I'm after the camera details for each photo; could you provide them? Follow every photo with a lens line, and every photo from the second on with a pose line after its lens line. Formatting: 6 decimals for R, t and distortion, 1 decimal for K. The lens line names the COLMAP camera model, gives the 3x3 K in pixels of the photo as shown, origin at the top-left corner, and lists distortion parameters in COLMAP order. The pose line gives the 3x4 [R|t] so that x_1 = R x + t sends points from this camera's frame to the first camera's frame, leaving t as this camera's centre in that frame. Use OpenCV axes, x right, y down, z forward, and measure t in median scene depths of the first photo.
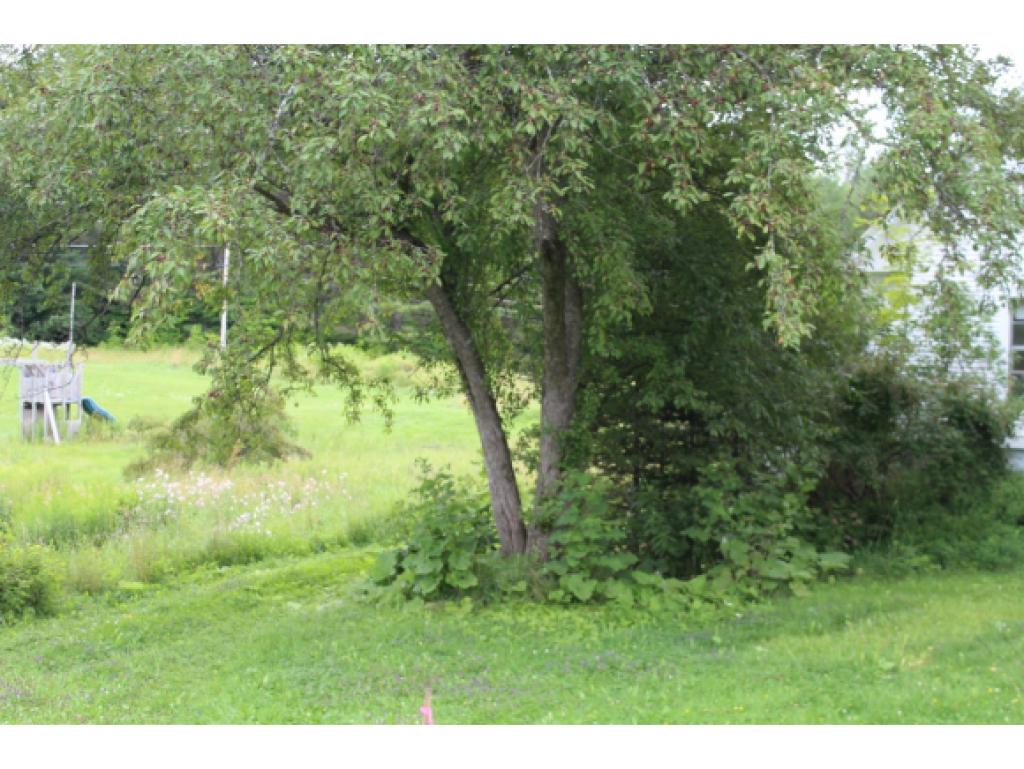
lens RADIAL K [[1615.2, 0, 509.1], [0, 1615.2, 385.2], [0, 0, 1]] dist [0.016560, 0.000000]
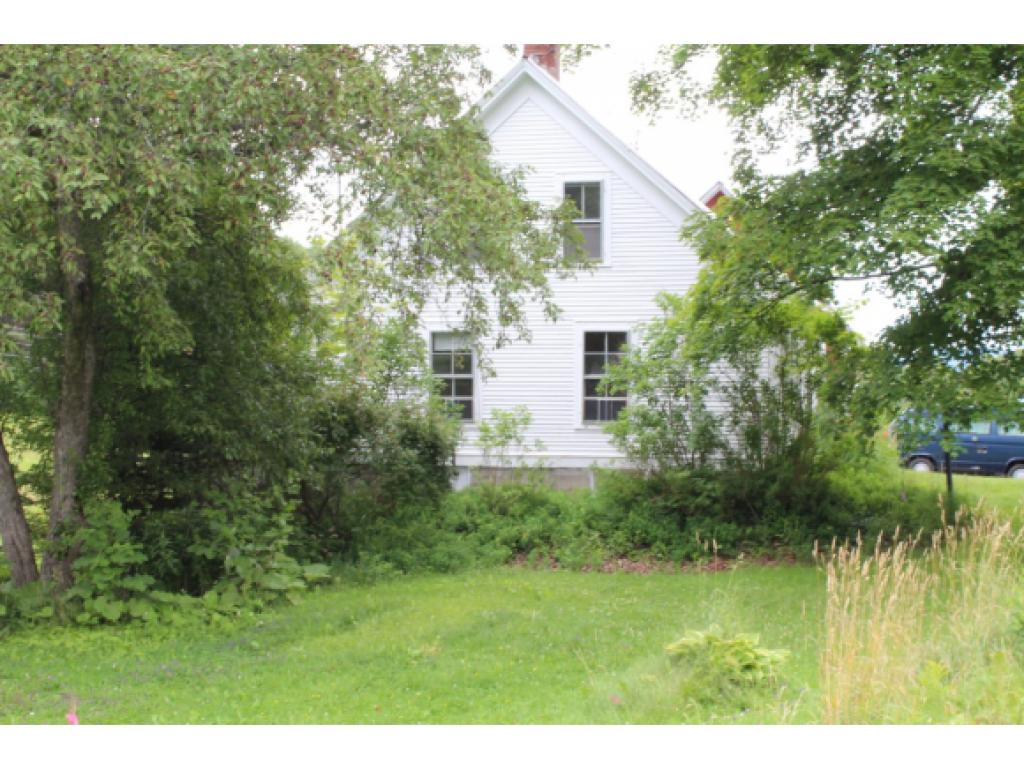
lens RADIAL K [[1615.2, 0, 514.9], [0, 1615.2, 383.1], [0, 0, 1]] dist [0.016560, 0.000000]
pose [[0.921870, -0.015139, 0.387202, -0.117314], [0.021934, 0.999673, -0.013135, -0.002753], [-0.386877, 0.020602, 0.921901, -0.082051]]
